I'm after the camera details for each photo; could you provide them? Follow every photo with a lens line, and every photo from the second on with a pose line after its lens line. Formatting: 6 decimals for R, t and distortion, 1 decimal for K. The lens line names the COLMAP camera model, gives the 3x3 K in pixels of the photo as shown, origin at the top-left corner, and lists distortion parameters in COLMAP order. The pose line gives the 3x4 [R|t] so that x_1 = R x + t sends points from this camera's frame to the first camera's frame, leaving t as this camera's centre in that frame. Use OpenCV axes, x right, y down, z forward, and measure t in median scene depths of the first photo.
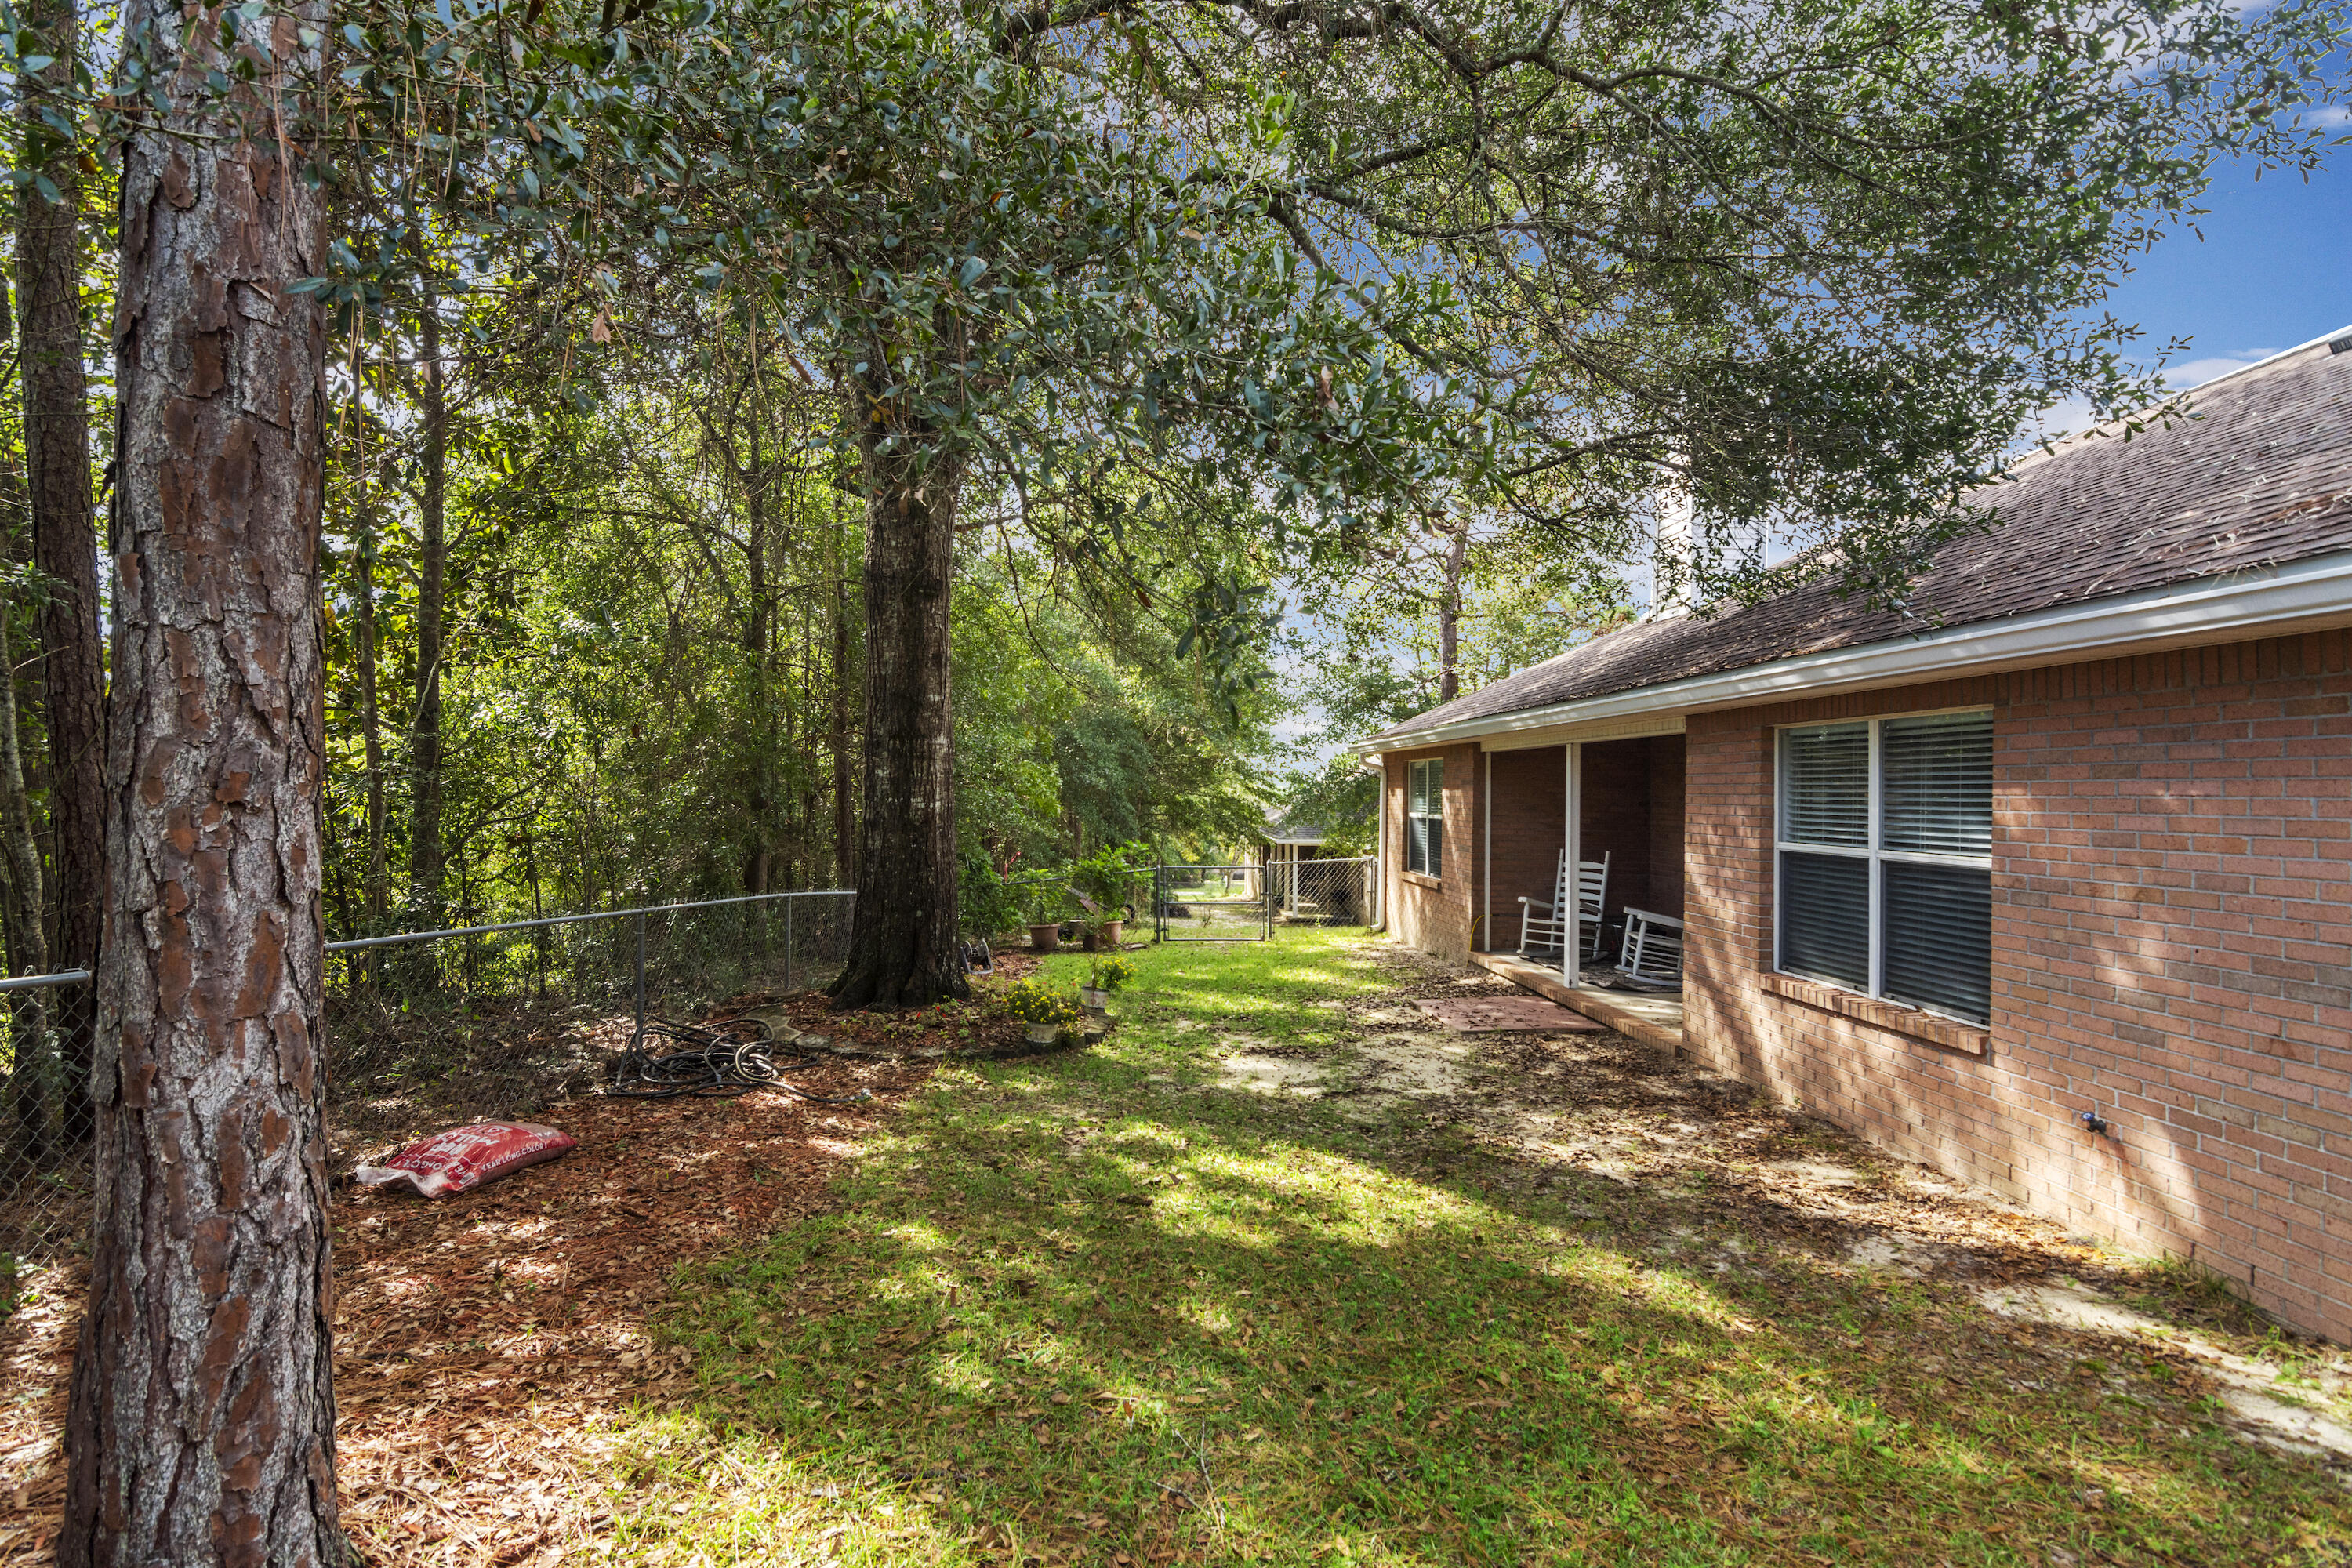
lens RADIAL K [[1139.4, 0, 1137.7], [0, 1139.4, 805.2], [0, 0, 1]] dist [0.000042, 0.001361]
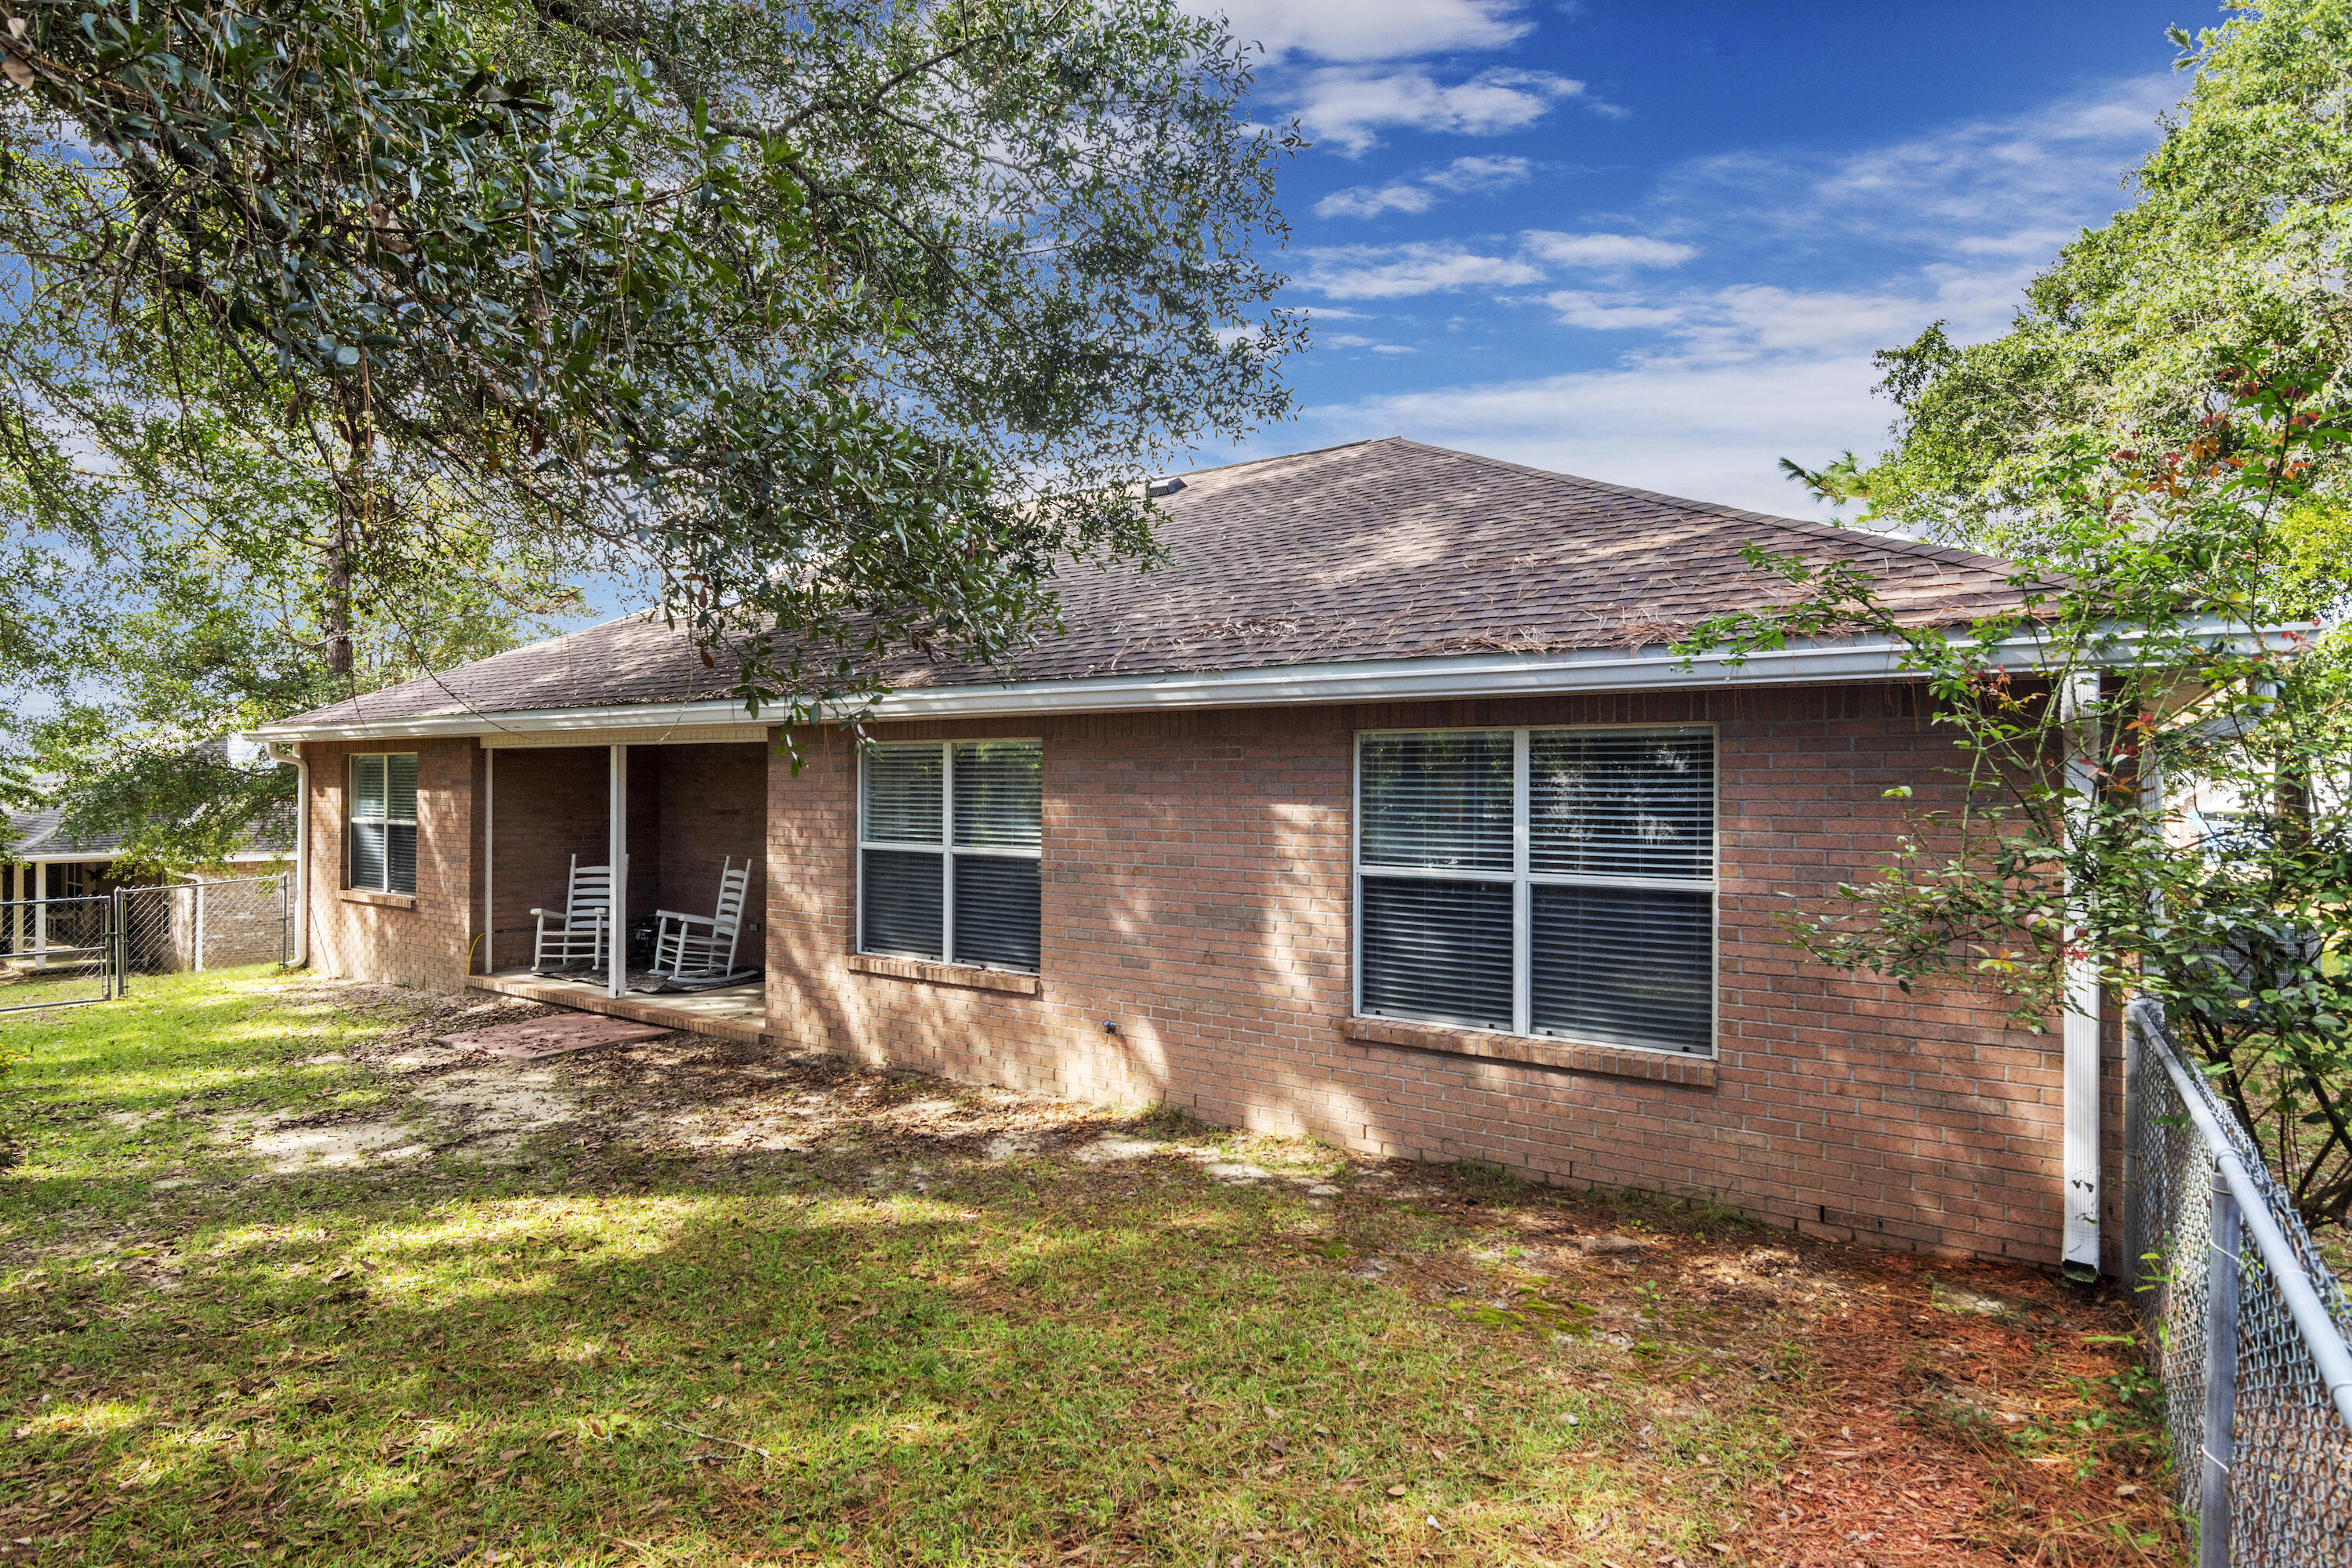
lens RADIAL K [[1265.7, 0, 1180.9], [0, 1265.7, 815.9], [0, 0, 1]] dist [-0.000421, 0.000626]
pose [[0.609512, -0.021380, 0.792488, -0.310823], [0.008489, 0.999755, 0.020443, -0.020953], [-0.792731, -0.005732, 0.609545, -0.054767]]
